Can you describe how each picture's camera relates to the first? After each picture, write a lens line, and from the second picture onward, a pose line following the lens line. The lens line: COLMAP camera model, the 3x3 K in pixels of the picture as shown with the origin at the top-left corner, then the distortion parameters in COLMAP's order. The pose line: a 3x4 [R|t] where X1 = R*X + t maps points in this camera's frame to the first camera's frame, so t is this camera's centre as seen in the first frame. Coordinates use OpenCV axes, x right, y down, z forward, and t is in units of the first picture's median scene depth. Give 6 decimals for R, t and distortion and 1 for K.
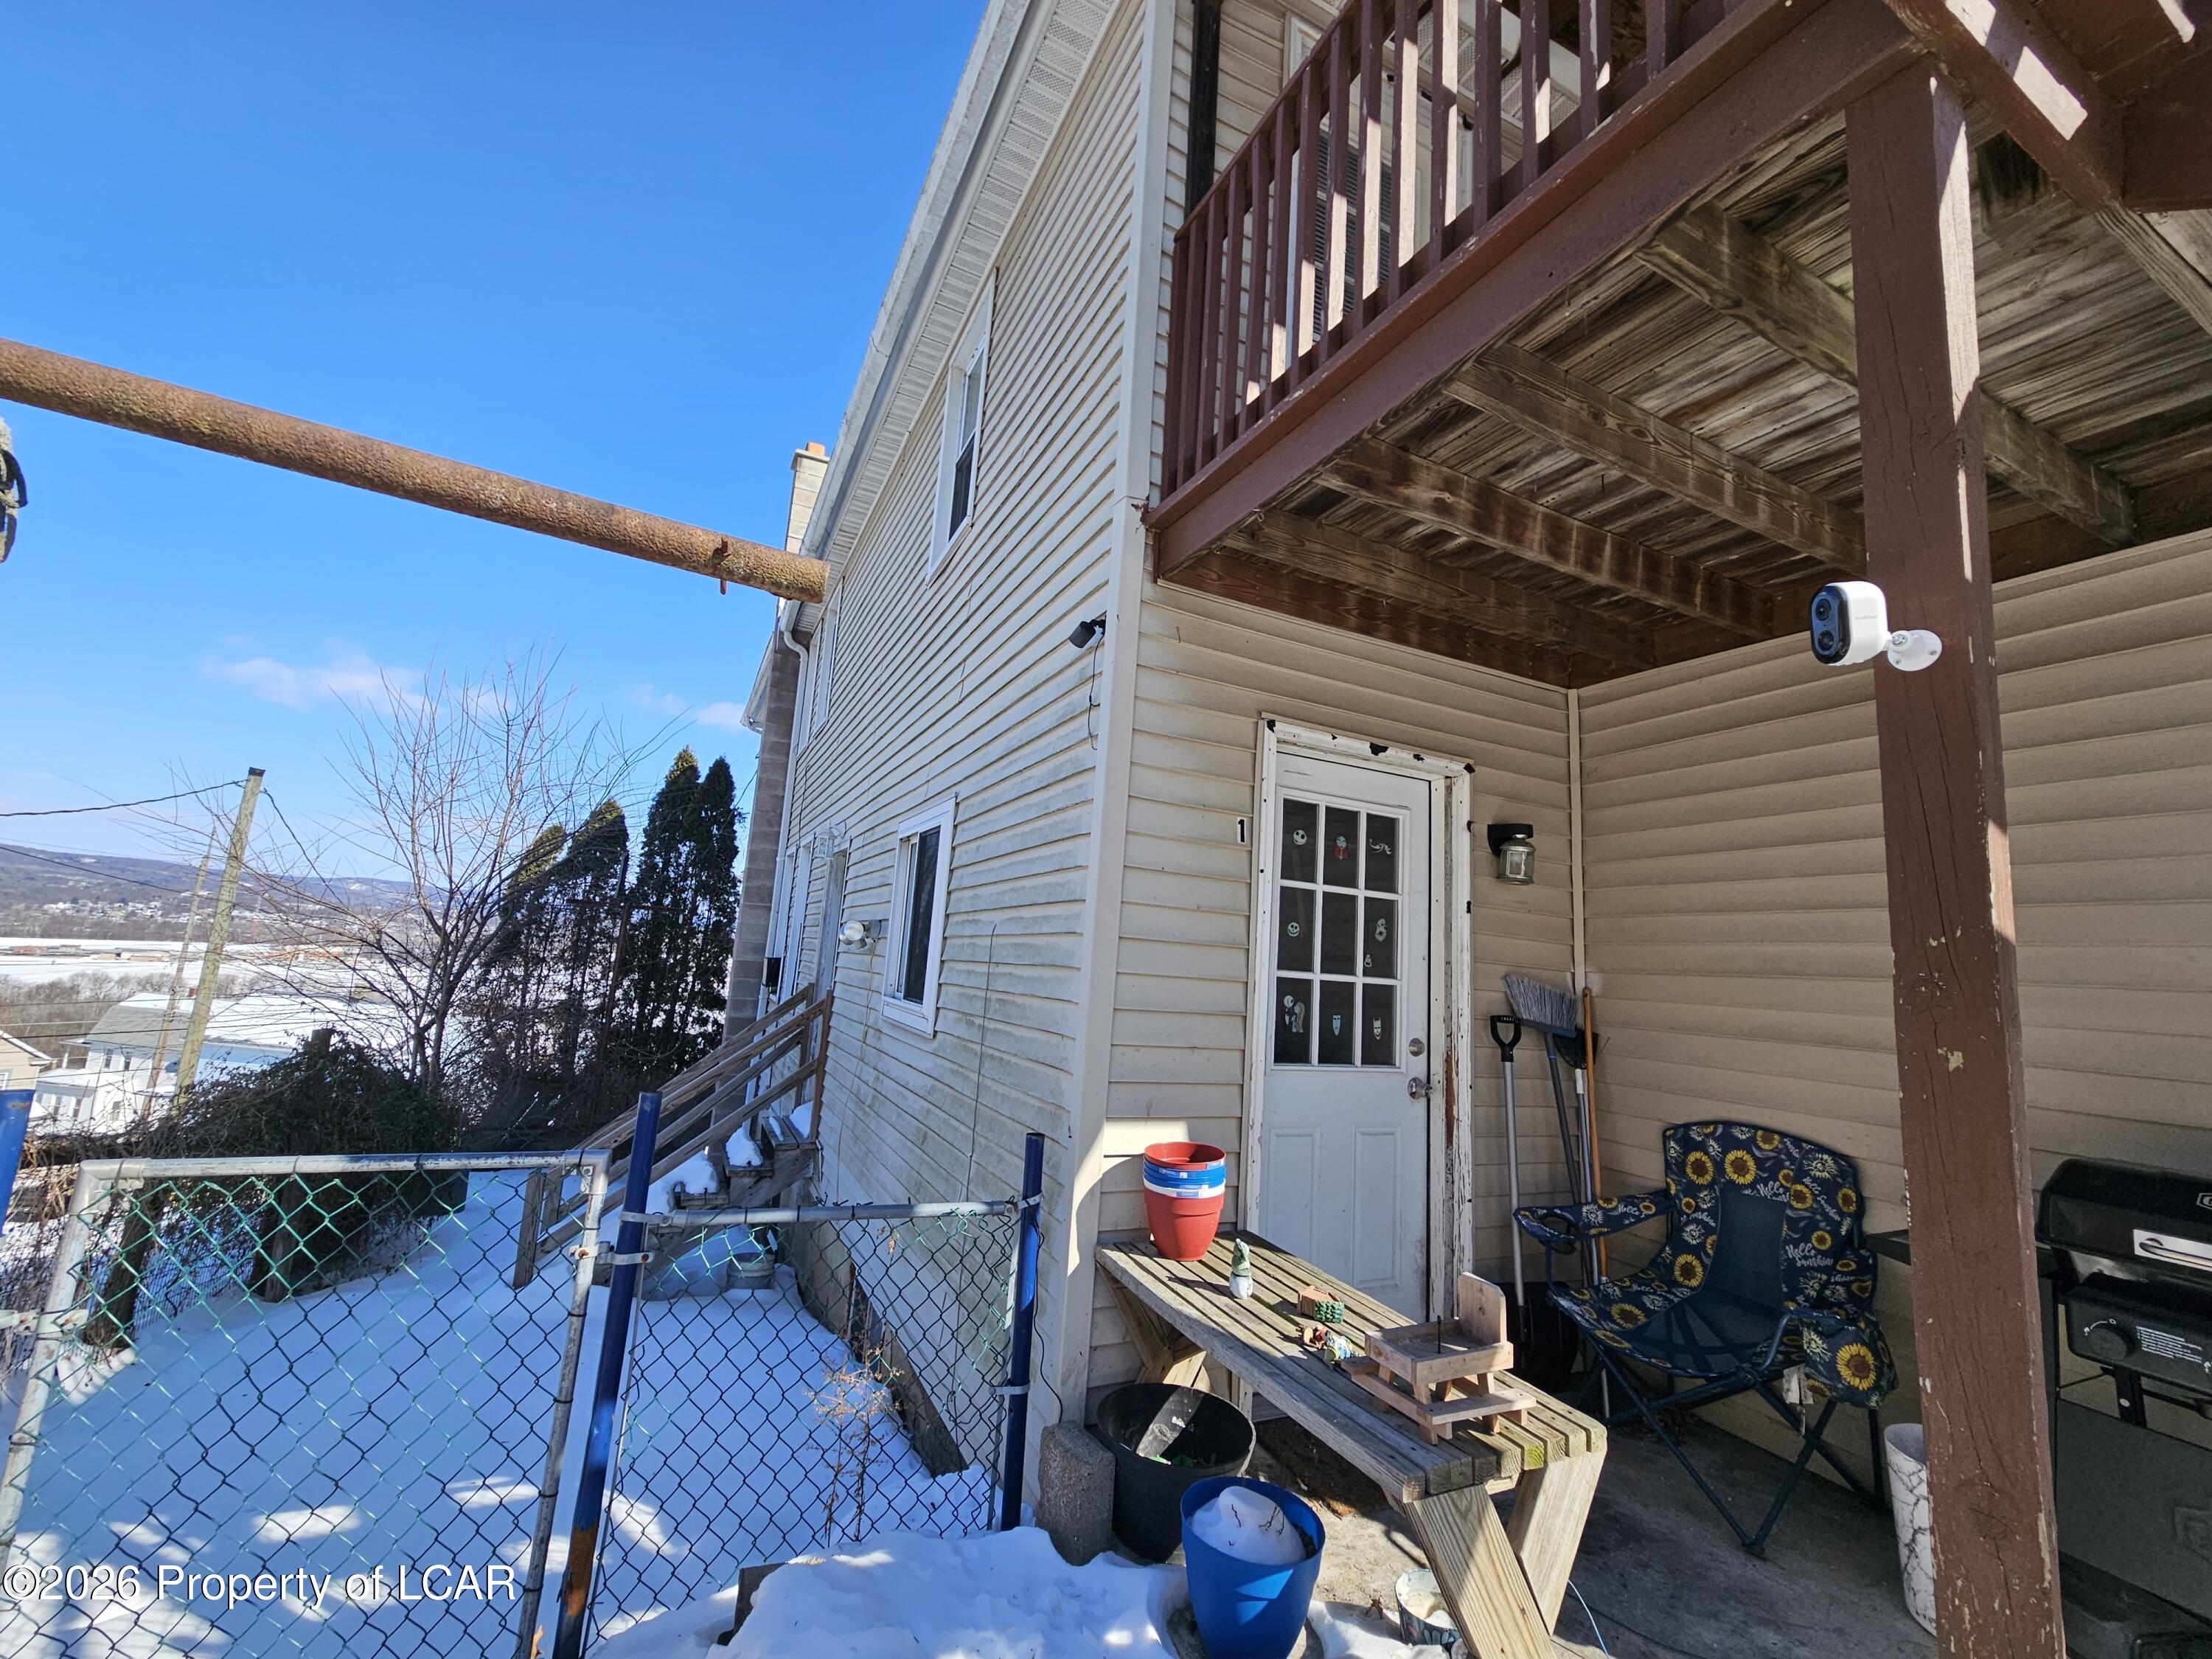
lens RADIAL K [[899.0, 0, 1102.9], [0, 899.0, 836.0], [0, 0, 1]] dist [-0.002360, -0.000030]
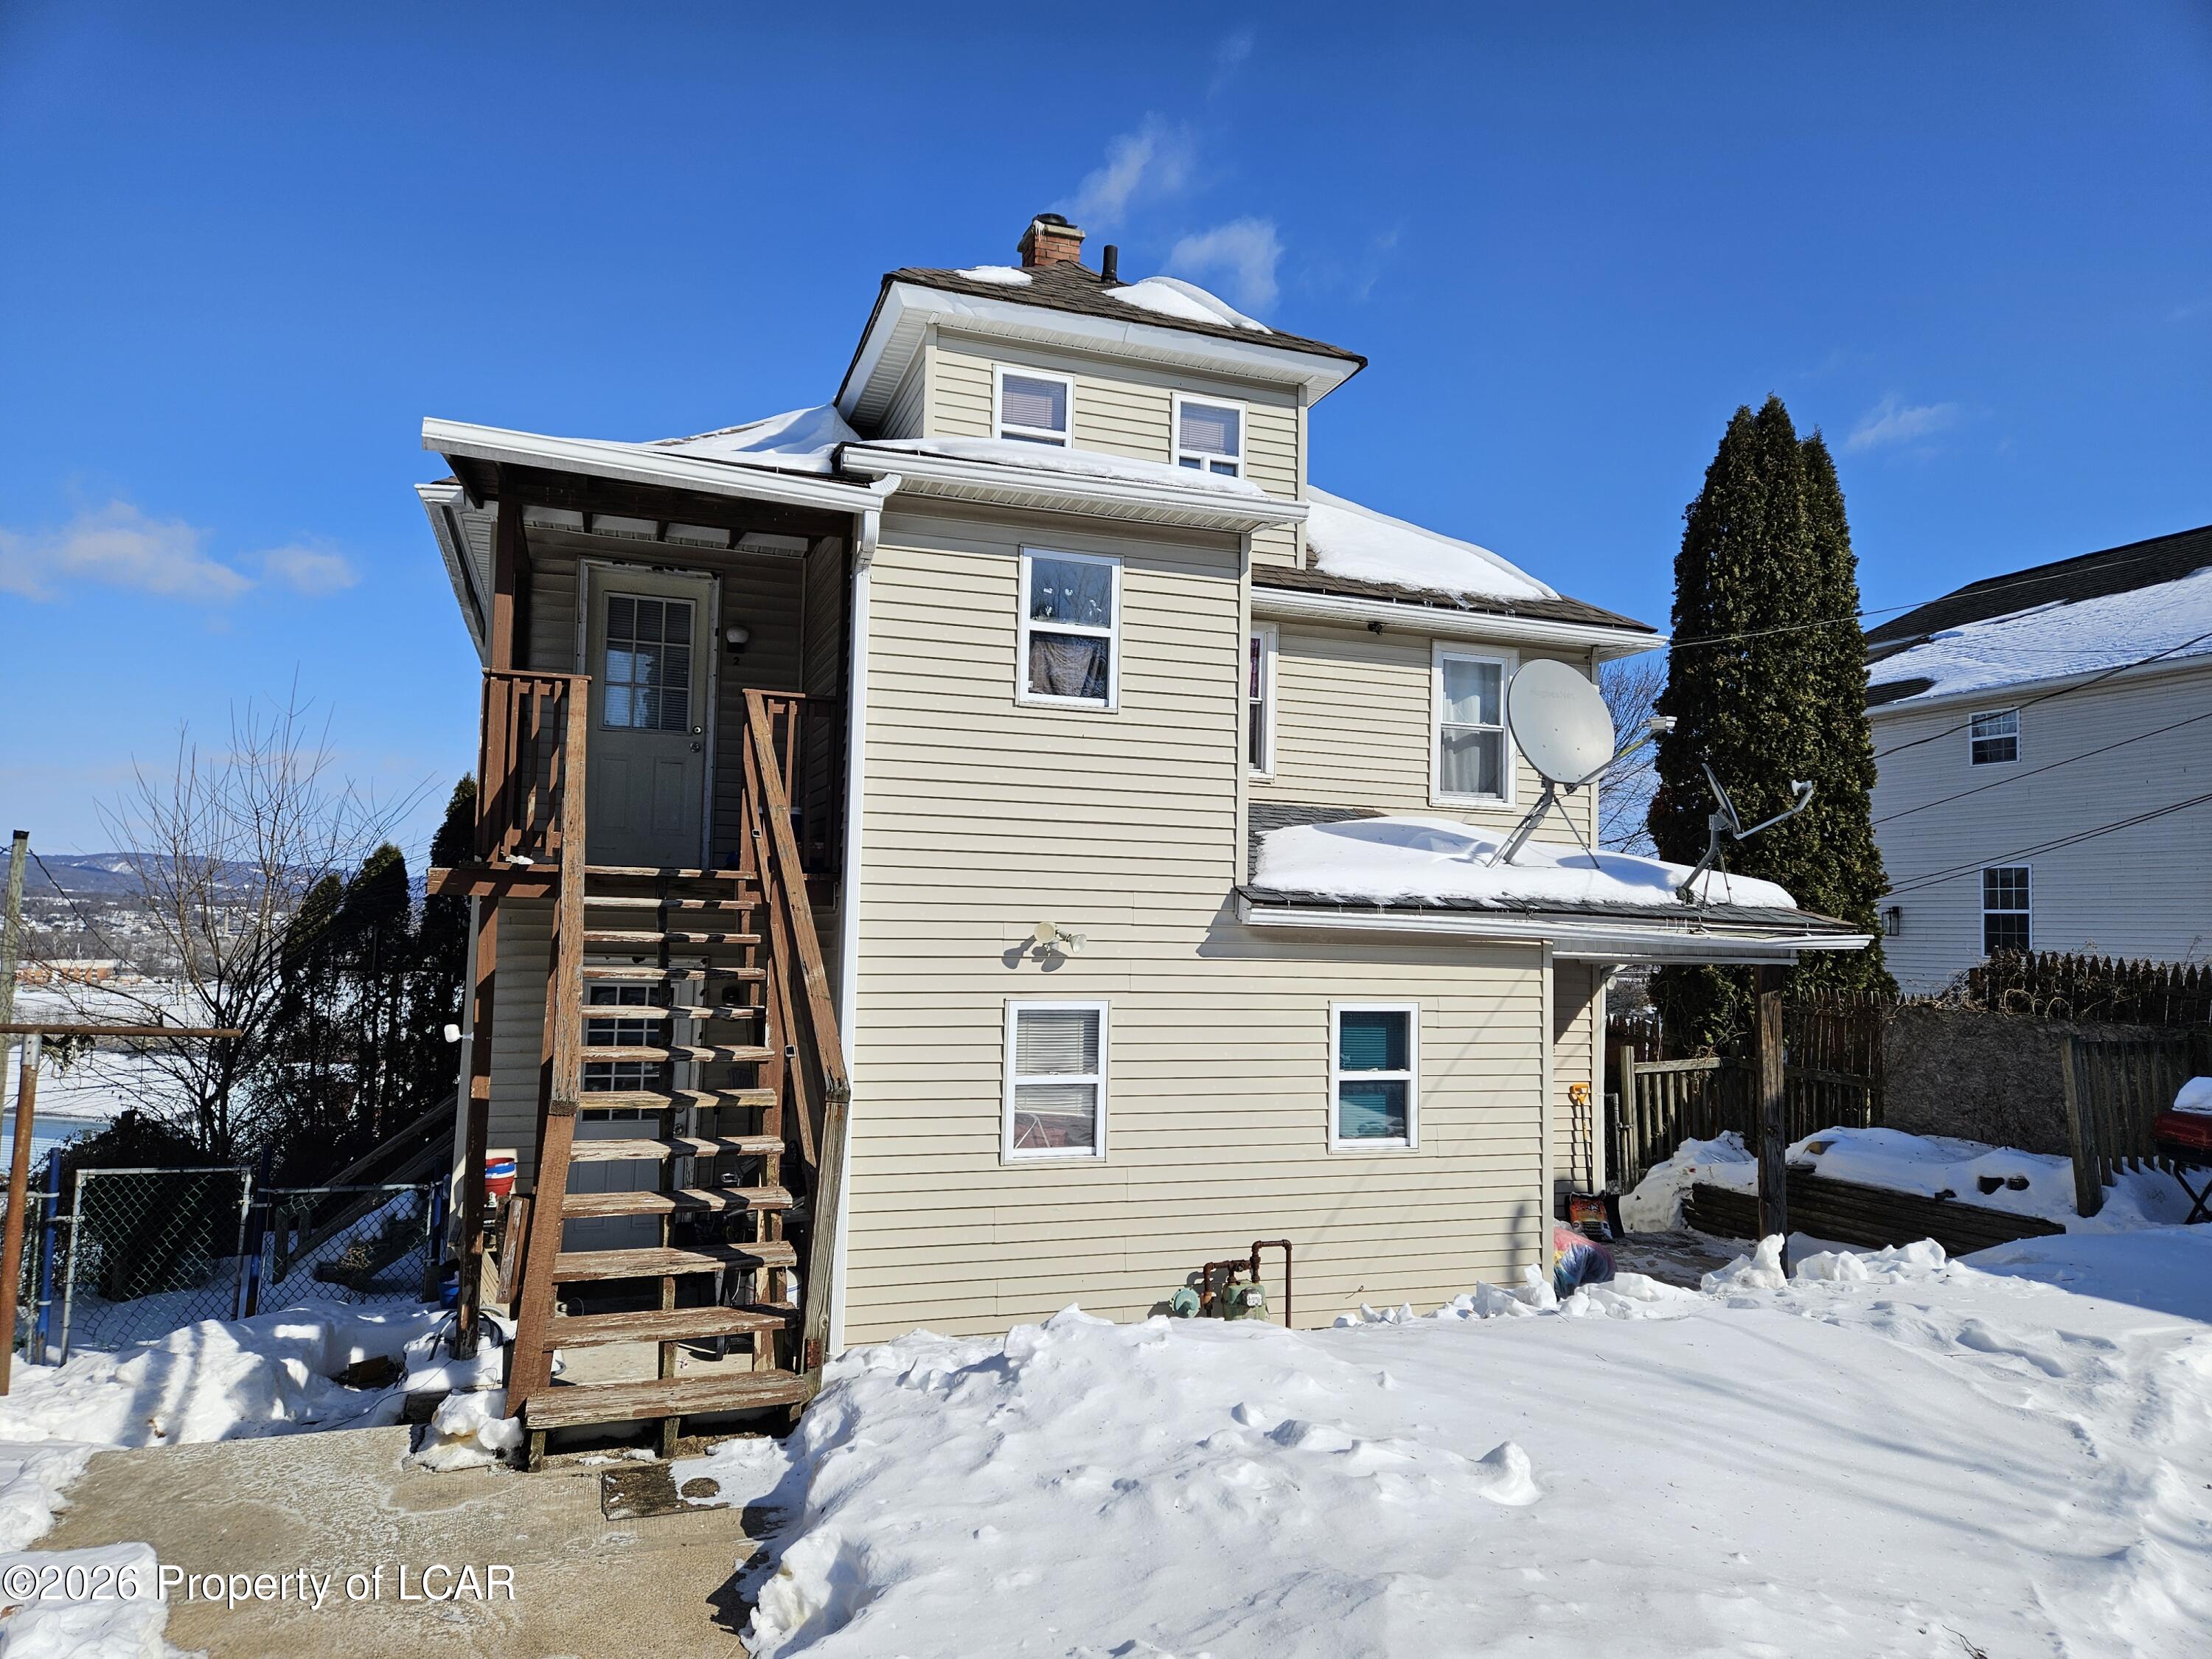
lens RADIAL K [[1466.7, 0, 1111.0], [0, 1466.7, 825.4], [0, 0, 1]] dist [0.010341, 0.001431]
pose [[0.993629, -0.047290, -0.102299, 0.497189], [0.053450, 0.996865, 0.058335, -0.154375], [0.099219, -0.063431, 0.993042, -0.604686]]
